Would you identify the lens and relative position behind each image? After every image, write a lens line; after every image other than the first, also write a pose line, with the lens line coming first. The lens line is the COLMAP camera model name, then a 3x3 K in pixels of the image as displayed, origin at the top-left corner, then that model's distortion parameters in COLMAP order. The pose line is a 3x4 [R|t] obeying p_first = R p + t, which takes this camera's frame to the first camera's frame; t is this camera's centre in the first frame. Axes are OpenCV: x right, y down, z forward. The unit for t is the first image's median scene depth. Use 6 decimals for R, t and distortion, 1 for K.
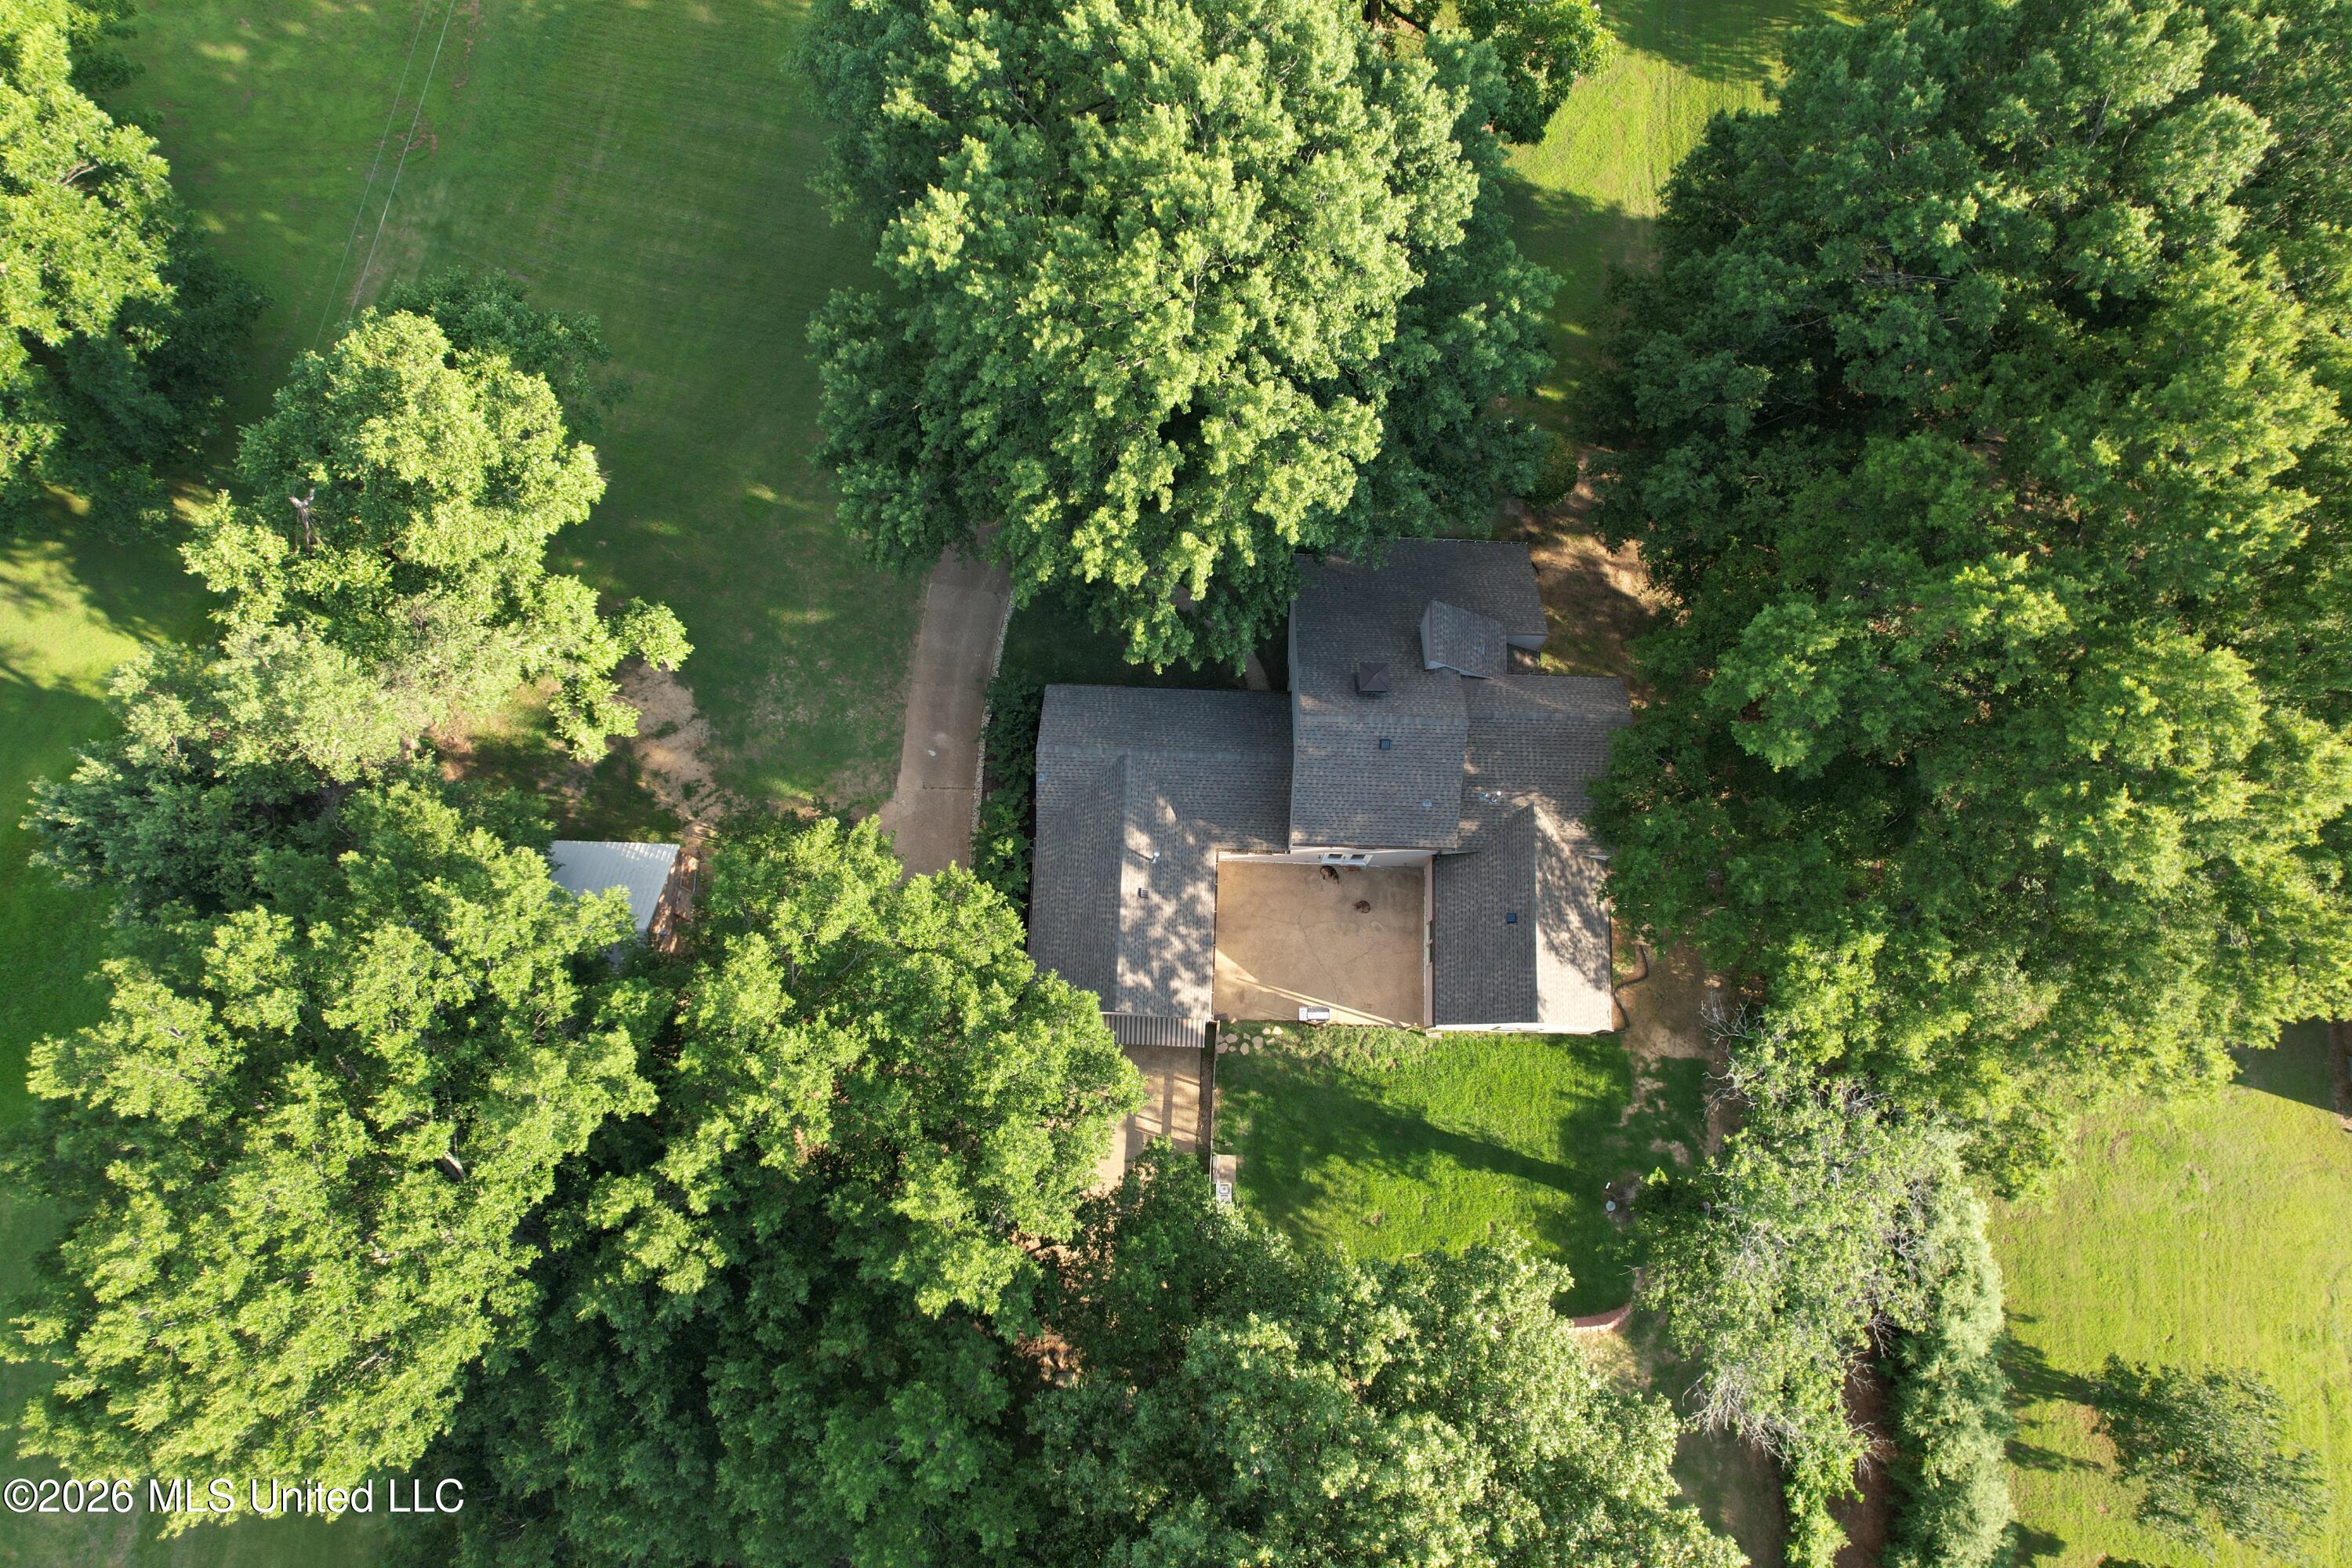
lens RADIAL K [[1510.8, 0, 1202.3], [0, 1510.8, 787.3], [0, 0, 1]] dist [-0.085960, 0.080187]
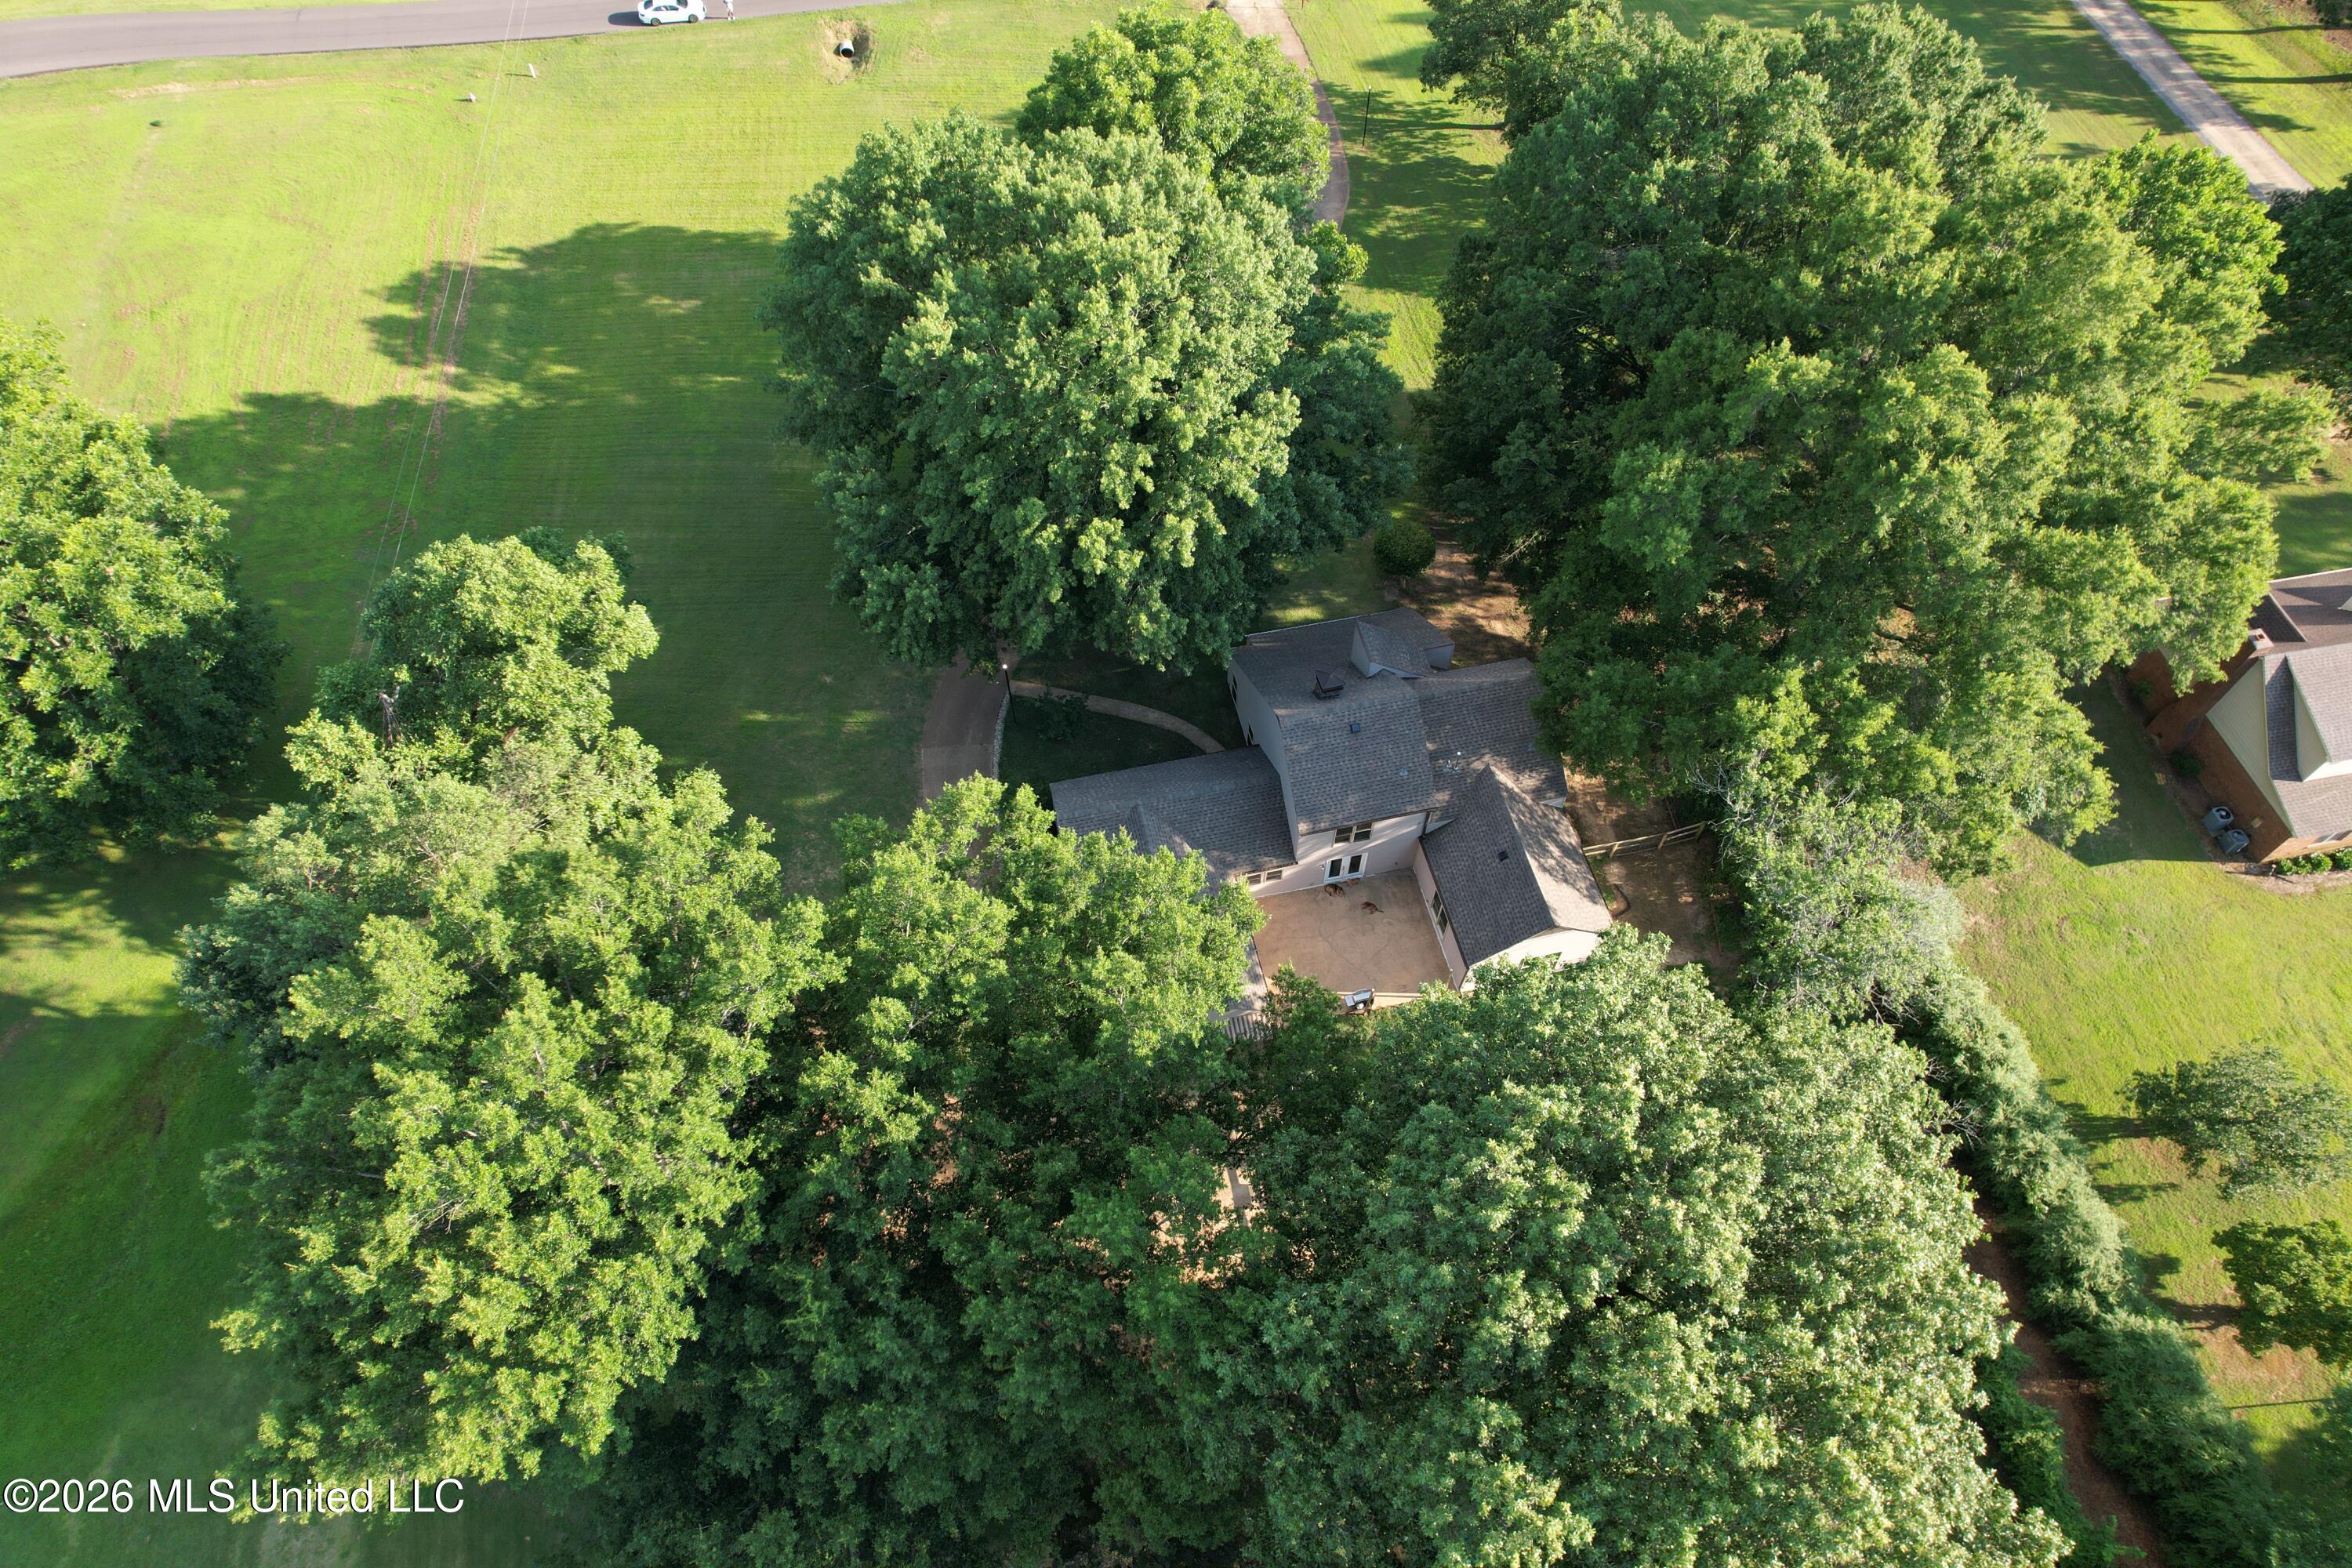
lens RADIAL K [[1510.8, 0, 1202.3], [0, 1510.8, 787.3], [0, 0, 1]] dist [-0.085960, 0.080187]
pose [[0.965283, -0.217274, 0.144989, -0.199764], [0.253827, 0.911257, -0.324320, 0.418949], [-0.061656, 0.349862, 0.934770, -0.080075]]
